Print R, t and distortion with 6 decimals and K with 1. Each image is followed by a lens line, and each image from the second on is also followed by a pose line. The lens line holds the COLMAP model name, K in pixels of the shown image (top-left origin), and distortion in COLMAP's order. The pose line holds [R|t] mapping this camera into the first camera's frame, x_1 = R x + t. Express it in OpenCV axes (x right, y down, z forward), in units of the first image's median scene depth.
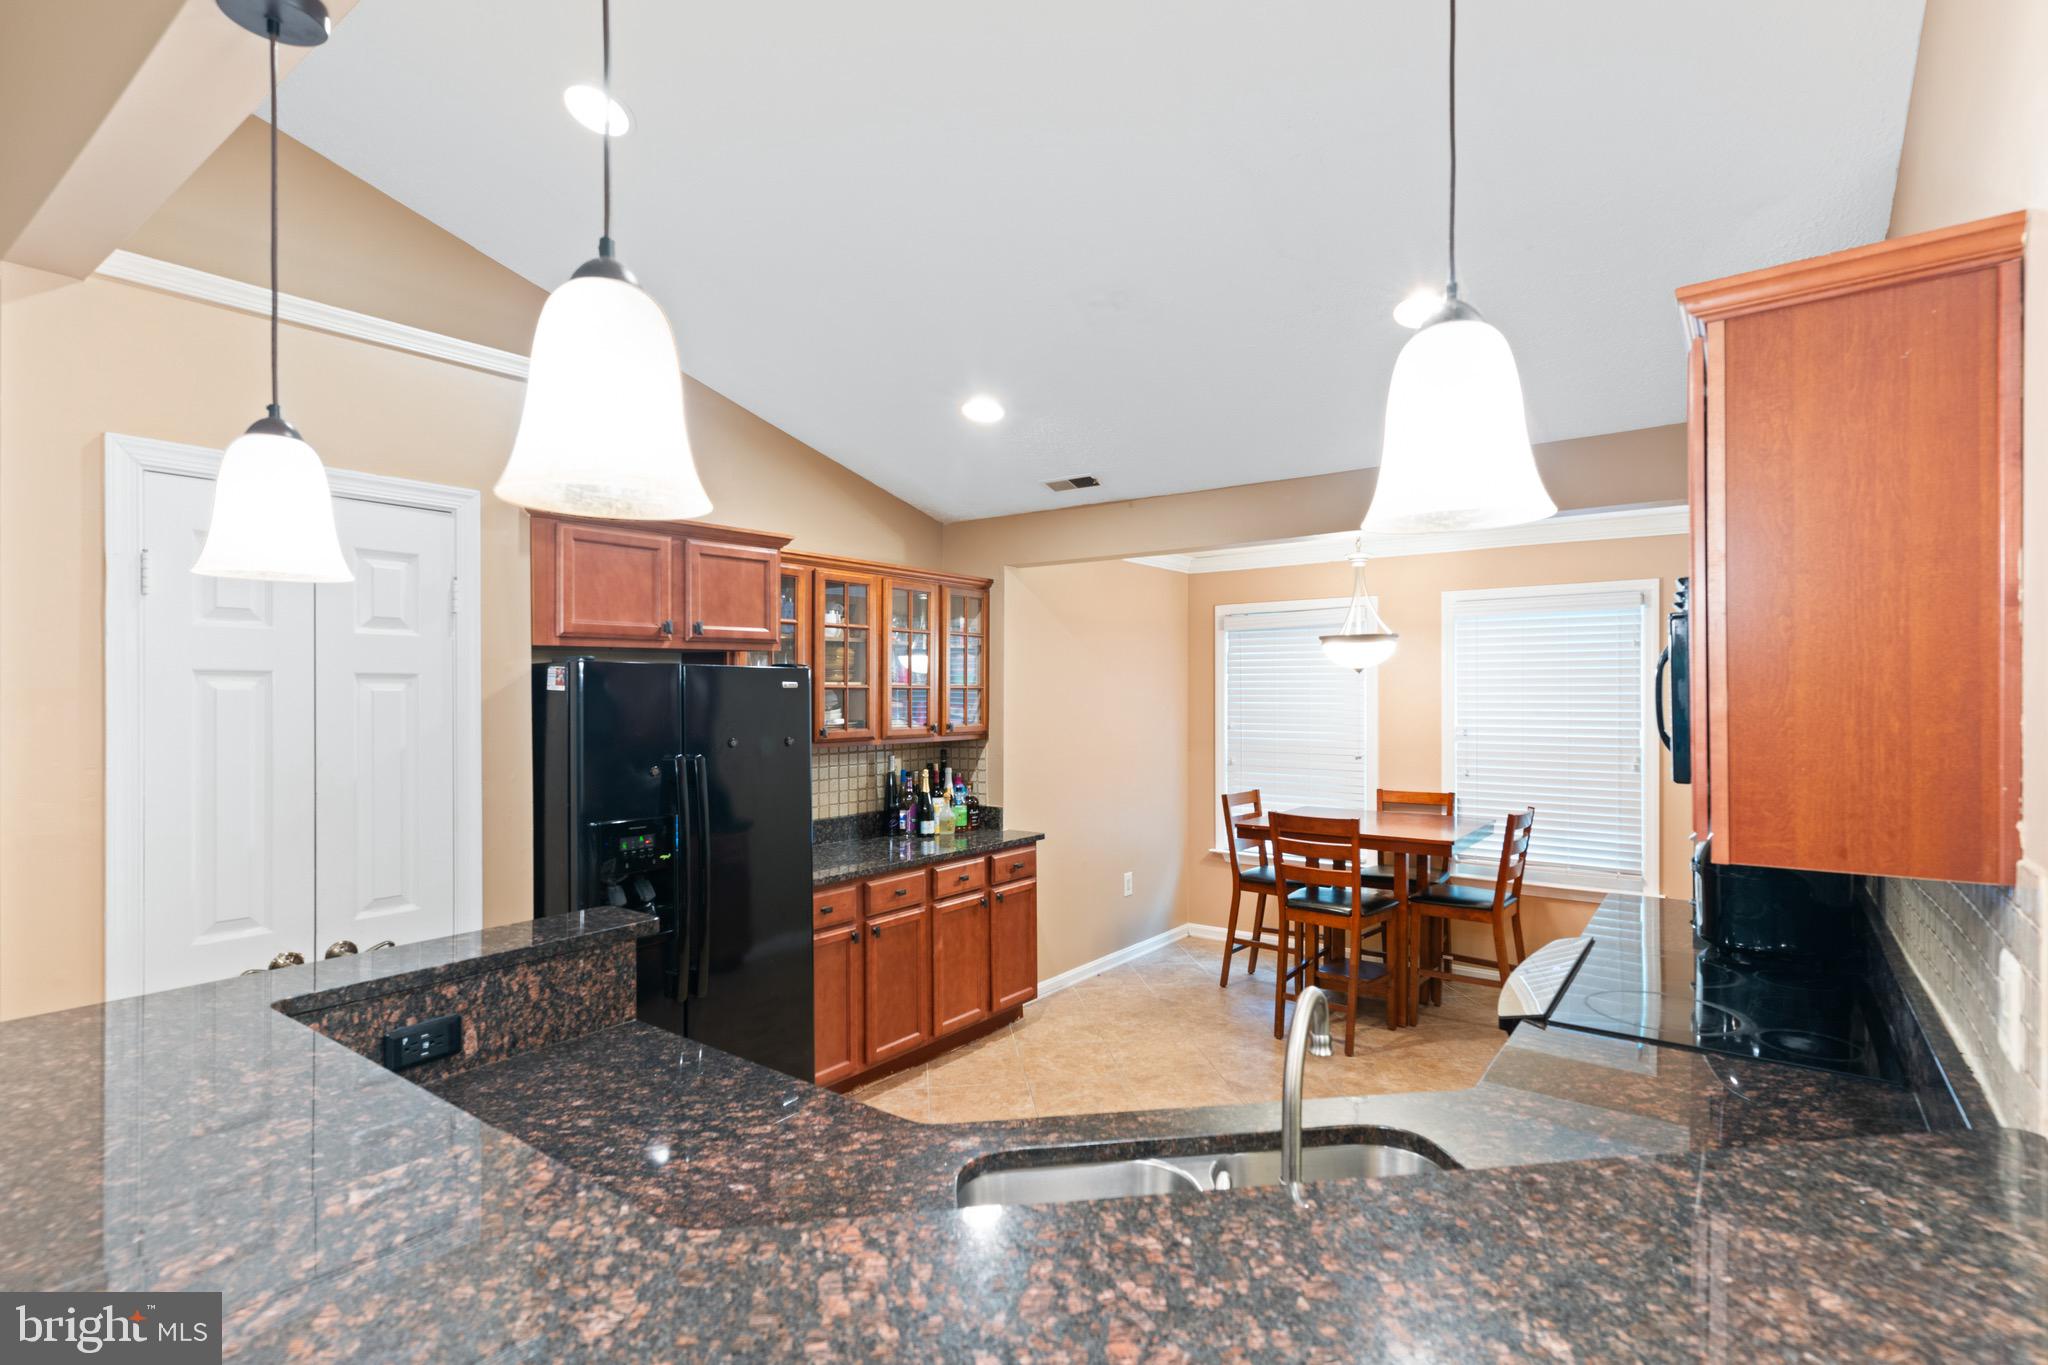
lens RADIAL K [[991.7, 0, 1038.0], [0, 991.7, 687.1], [0, 0, 1]] dist [0.001581, 0.000401]
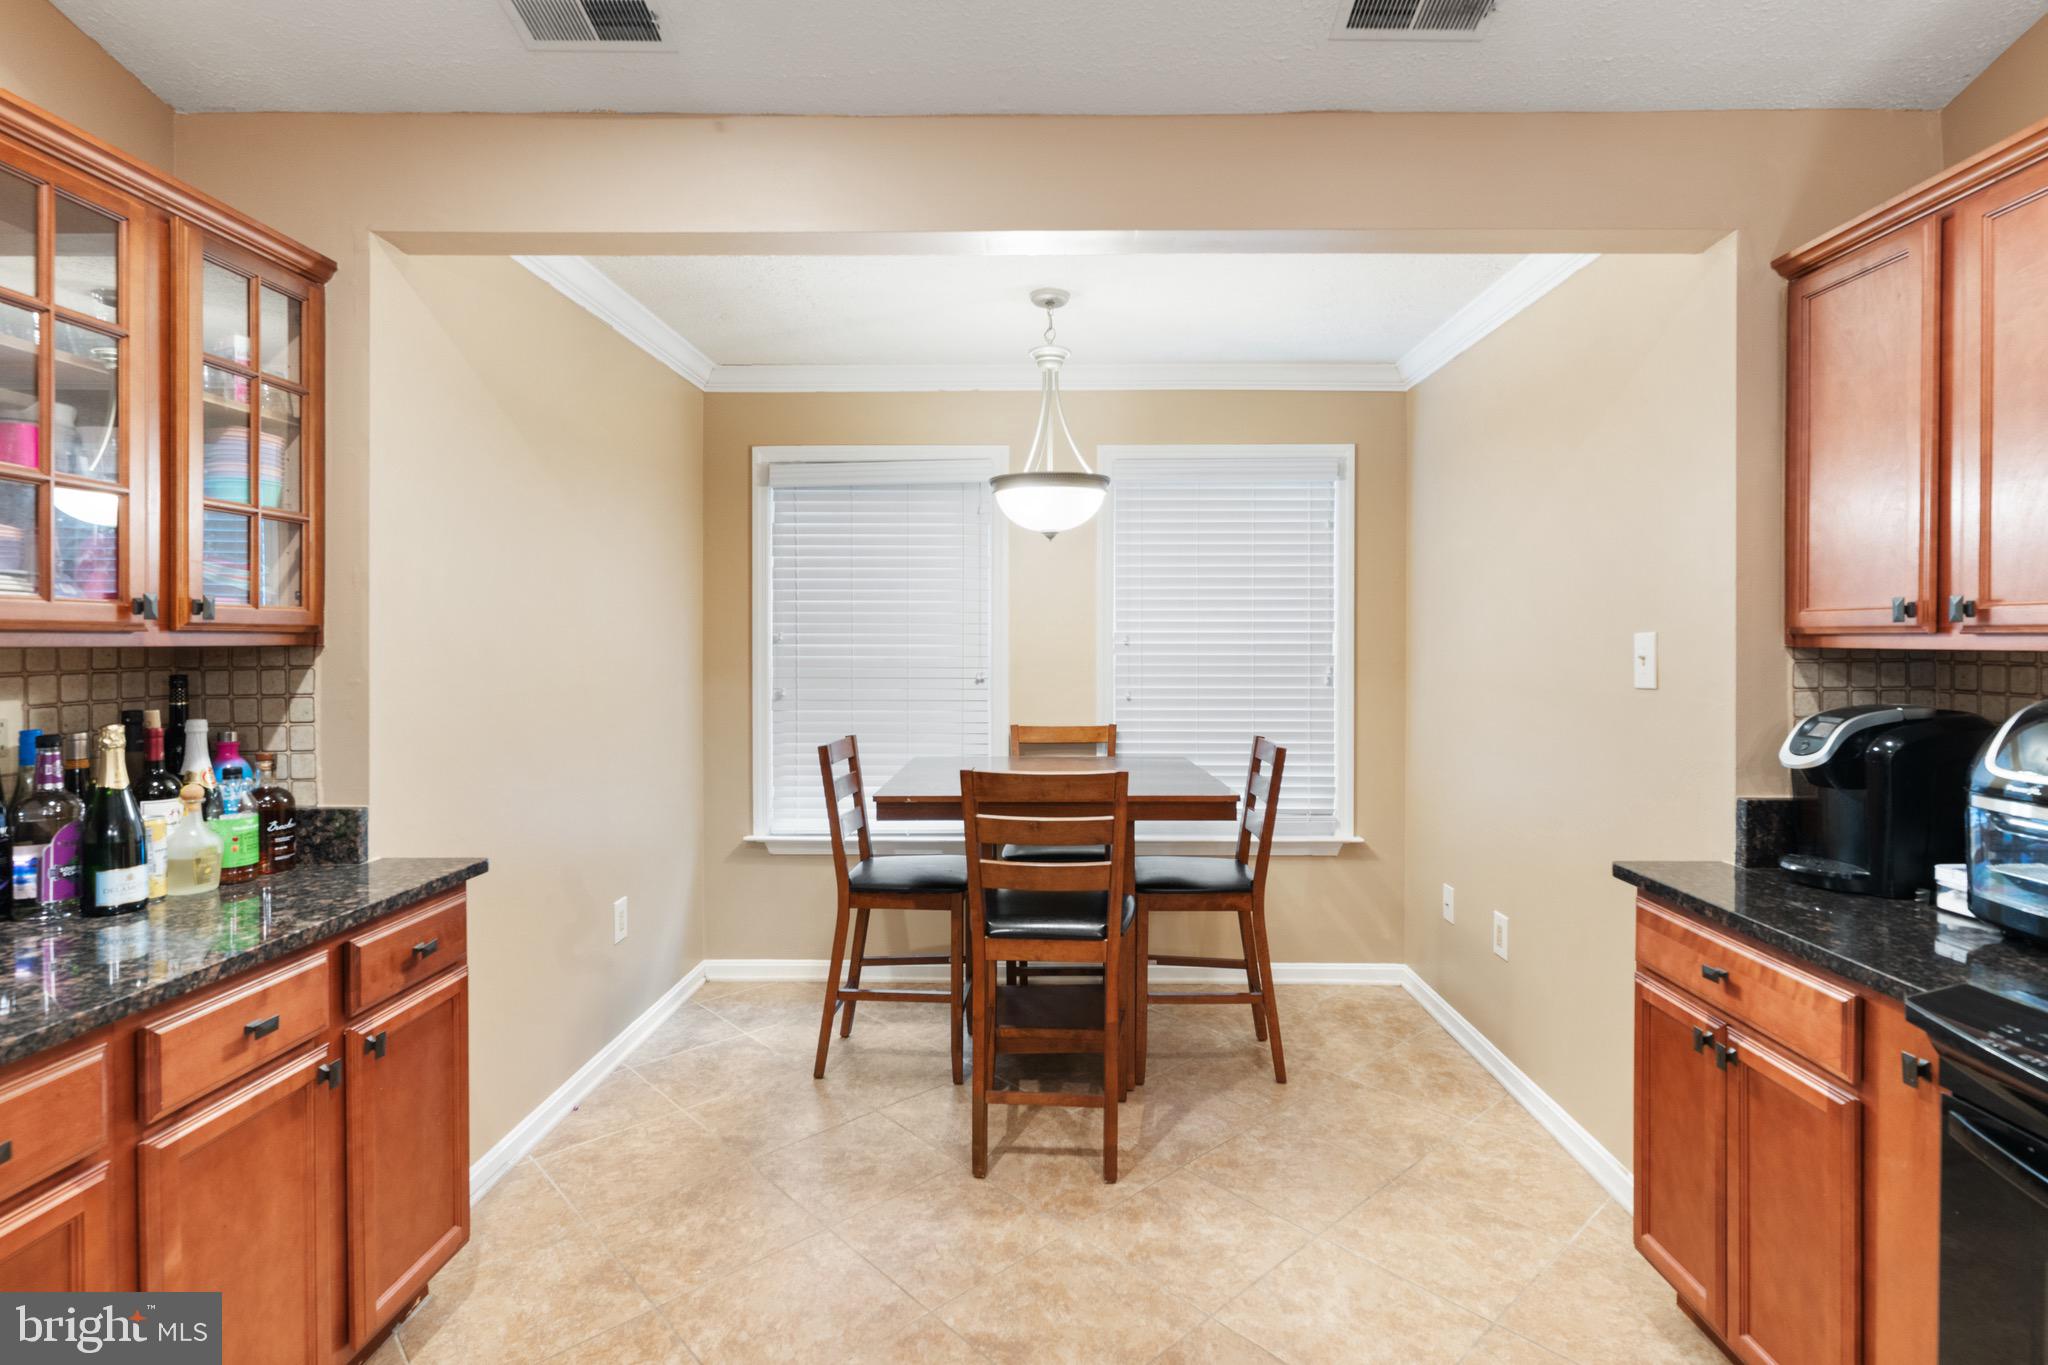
lens RADIAL K [[991.7, 0, 1044.4], [0, 991.7, 648.1], [0, 0, 1]] dist [0.001581, 0.000401]
pose [[0.809886, -0.002975, 0.586579, -0.050237], [-0.003423, 0.999946, 0.009797, 0.049303], [-0.586577, -0.009942, 0.809832, 0.499731]]
